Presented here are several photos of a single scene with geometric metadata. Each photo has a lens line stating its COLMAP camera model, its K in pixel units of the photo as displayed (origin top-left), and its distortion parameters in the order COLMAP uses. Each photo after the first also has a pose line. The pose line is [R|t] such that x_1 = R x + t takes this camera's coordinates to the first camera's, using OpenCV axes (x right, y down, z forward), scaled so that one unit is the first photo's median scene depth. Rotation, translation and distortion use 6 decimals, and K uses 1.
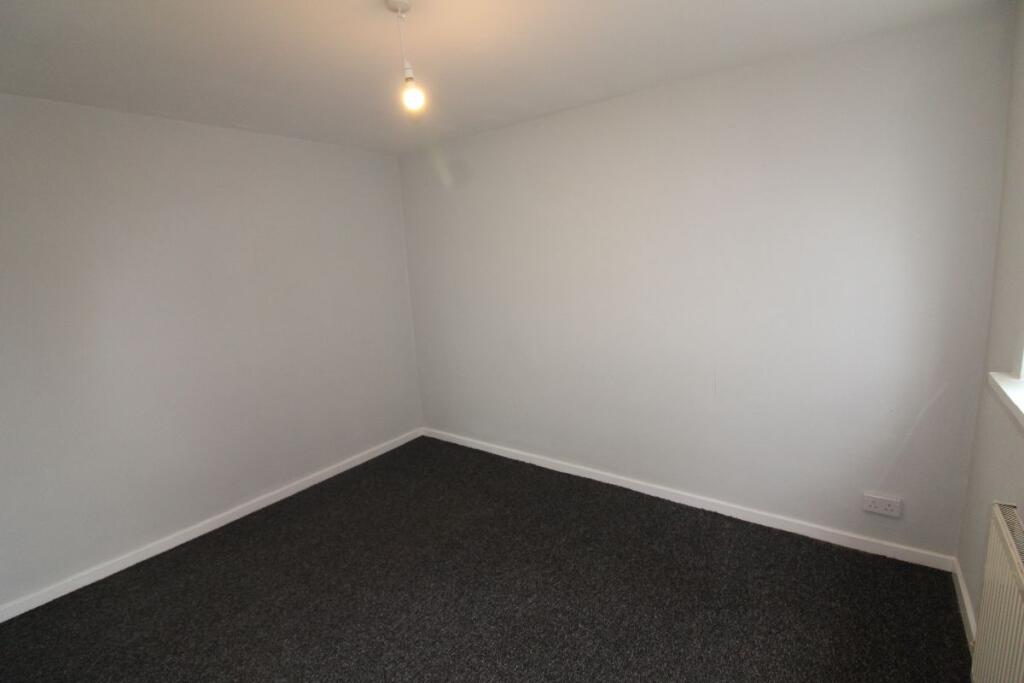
lens RADIAL K [[479.4, 0, 512.1], [0, 479.4, 343.5], [0, 0, 1]] dist [0.004035, -0.013139]
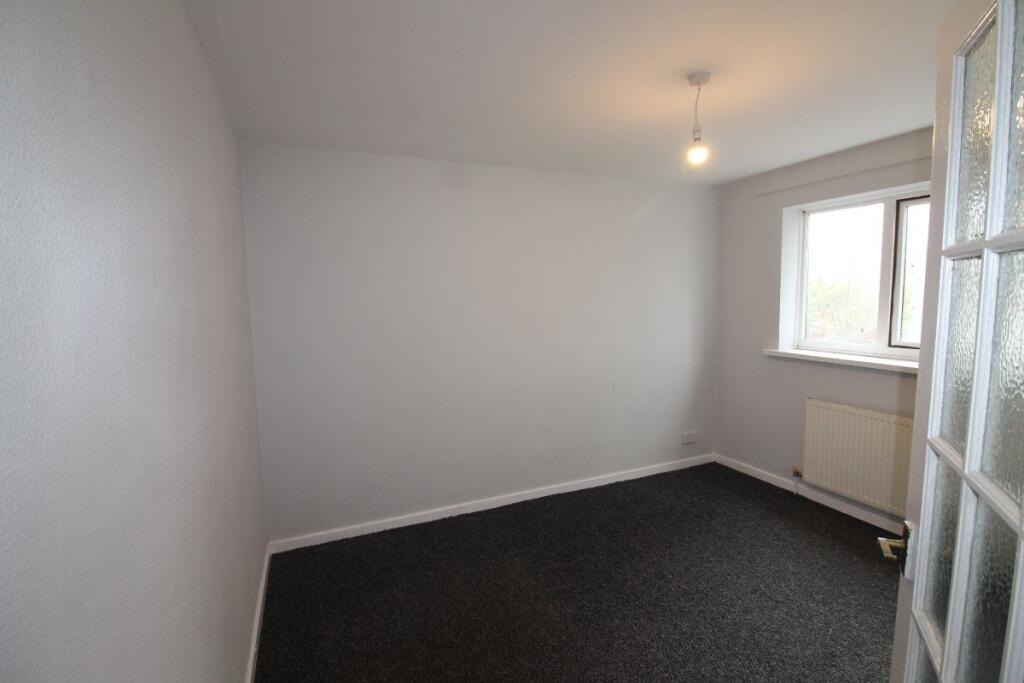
lens RADIAL K [[479.4, 0, 512.1], [0, 479.4, 343.5], [0, 0, 1]] dist [0.004035, -0.013139]
pose [[0.508901, -0.085345, 0.856584, -0.814052], [0.137335, 0.990377, 0.017083, -0.095345], [-0.849799, 0.108945, 0.515725, 0.484296]]
